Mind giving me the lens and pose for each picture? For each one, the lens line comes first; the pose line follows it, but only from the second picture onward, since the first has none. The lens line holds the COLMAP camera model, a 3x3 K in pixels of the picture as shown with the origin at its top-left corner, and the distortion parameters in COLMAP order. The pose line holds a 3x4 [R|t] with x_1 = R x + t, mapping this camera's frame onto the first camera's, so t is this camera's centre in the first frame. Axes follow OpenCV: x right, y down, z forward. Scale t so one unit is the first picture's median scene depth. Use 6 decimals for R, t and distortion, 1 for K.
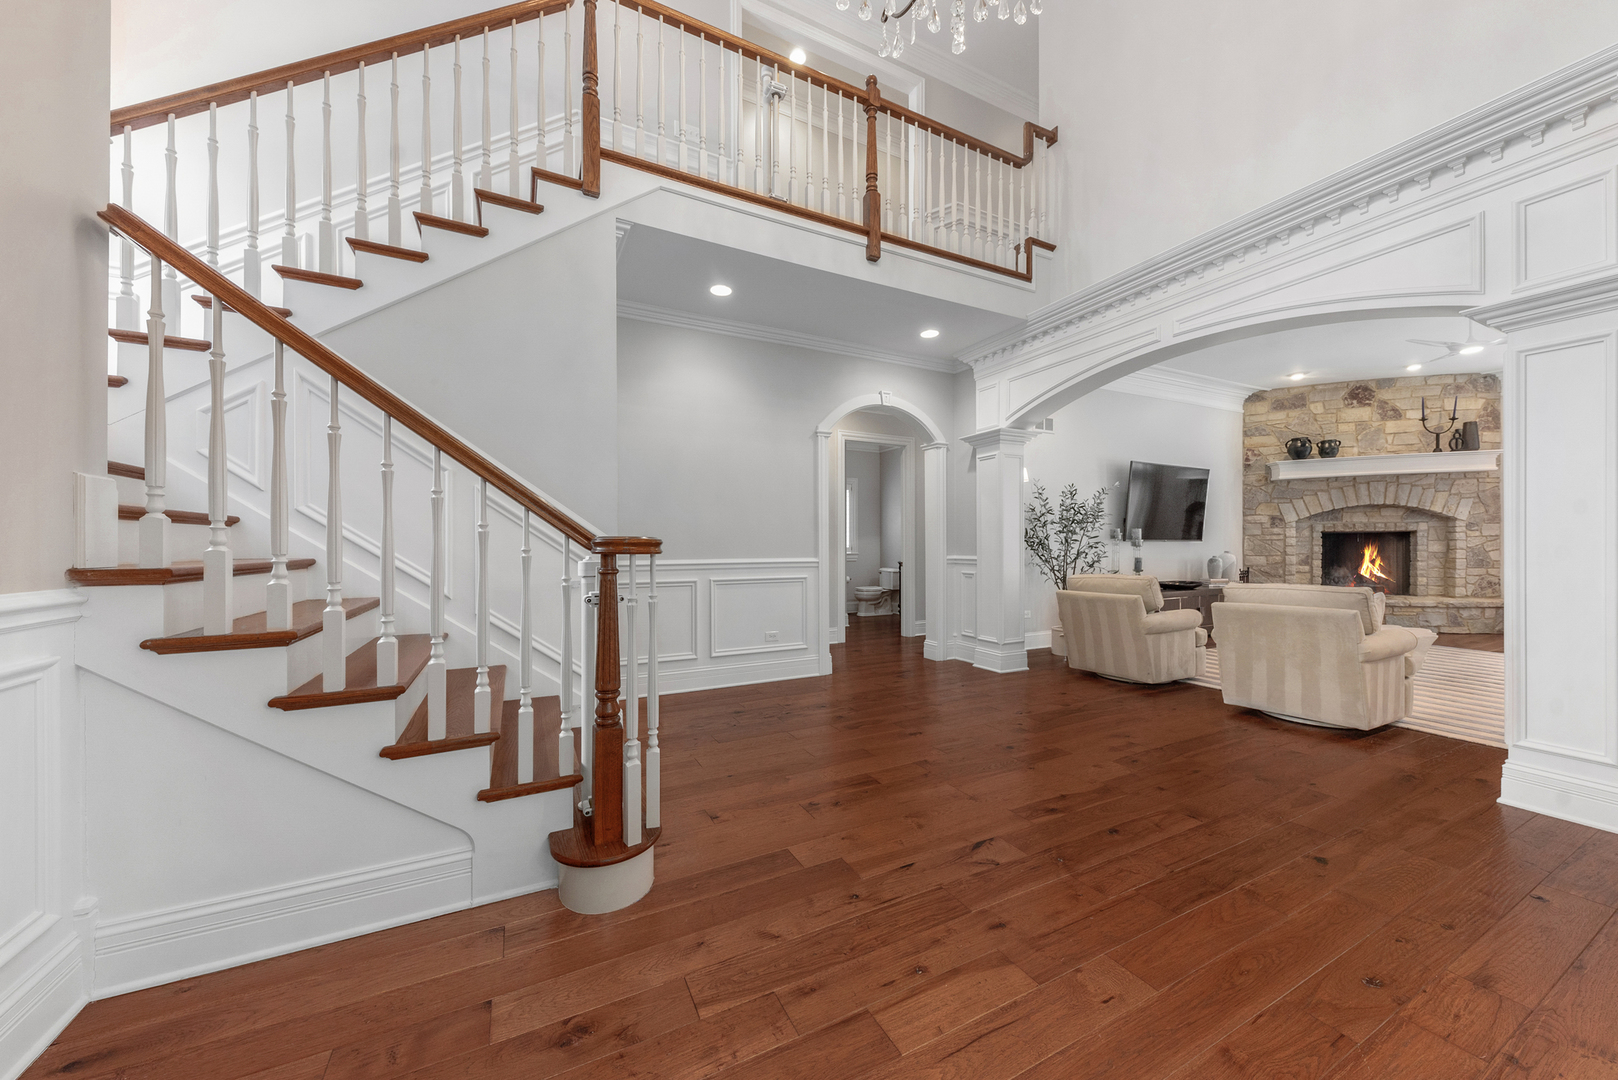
lens RADIAL K [[569.2, 0, 805.3], [0, 569.2, 544.0], [0, 0, 1]] dist [-0.000270, -0.000103]
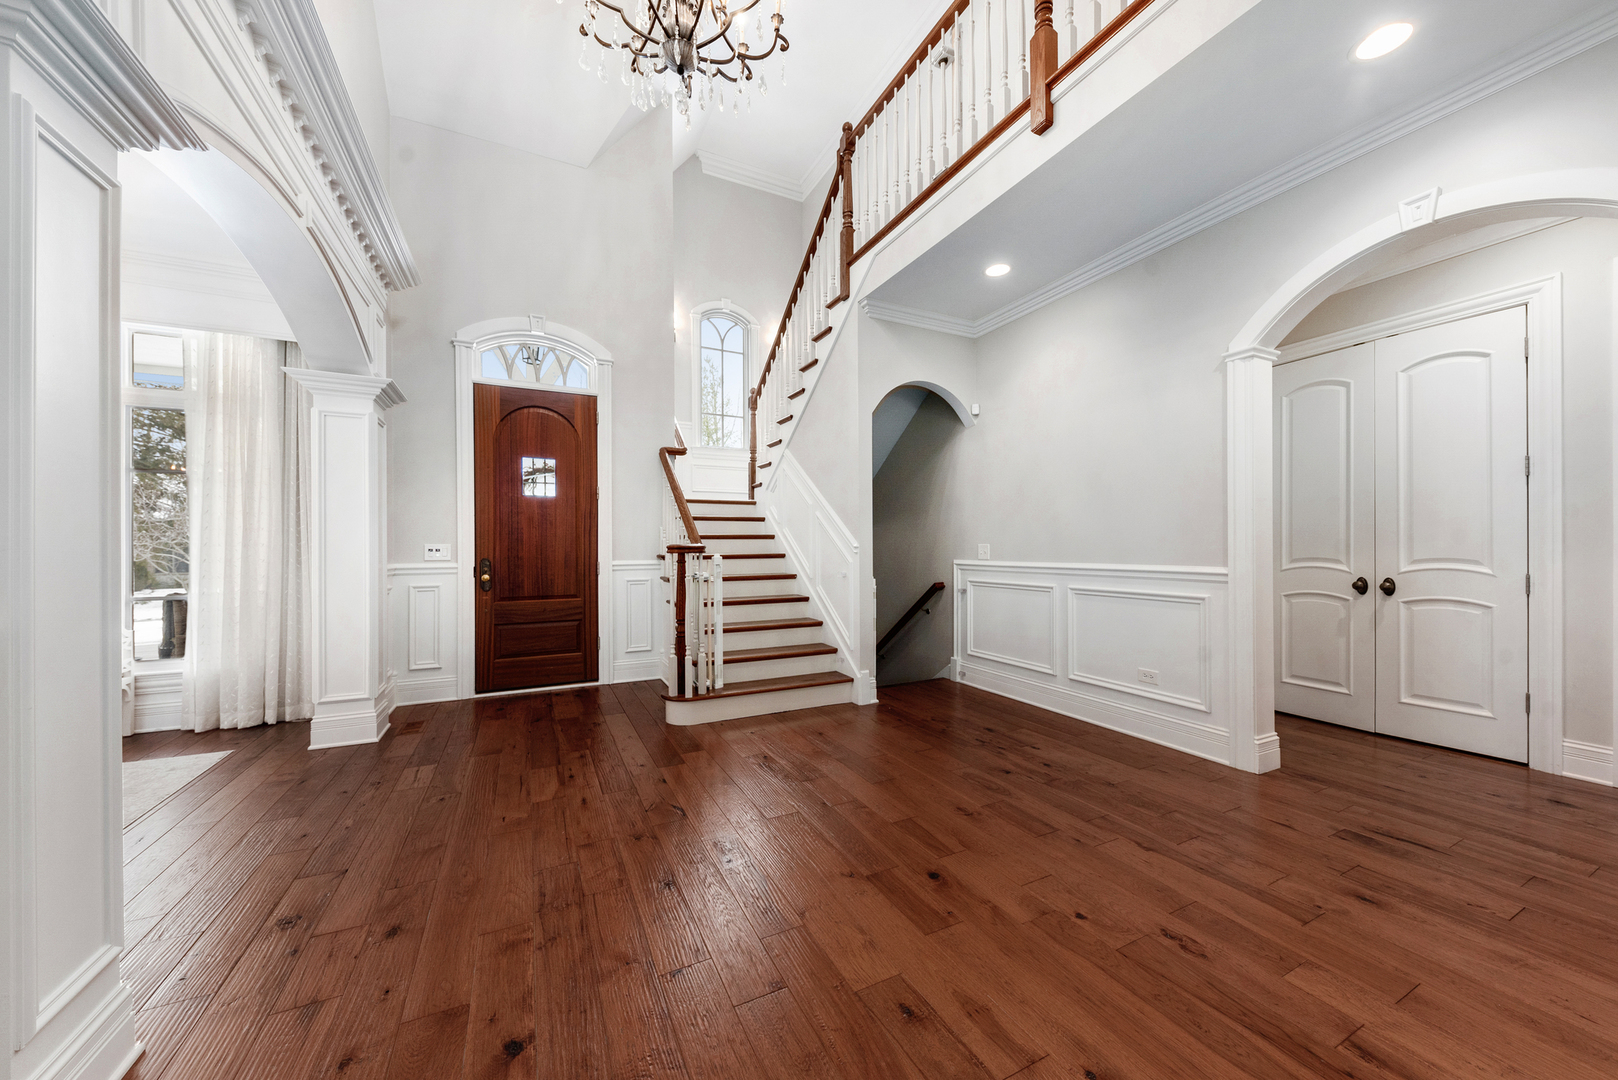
lens RADIAL K [[534.4, 0, 750.6], [0, 534.4, 545.0], [0, 0, 1]] dist [-0.000344, -0.000033]
pose [[-0.060873, -0.002730, -0.998142, 0.932105], [0.006420, 0.999975, -0.003126, -0.000423], [0.998125, -0.006599, -0.060854, 0.819967]]
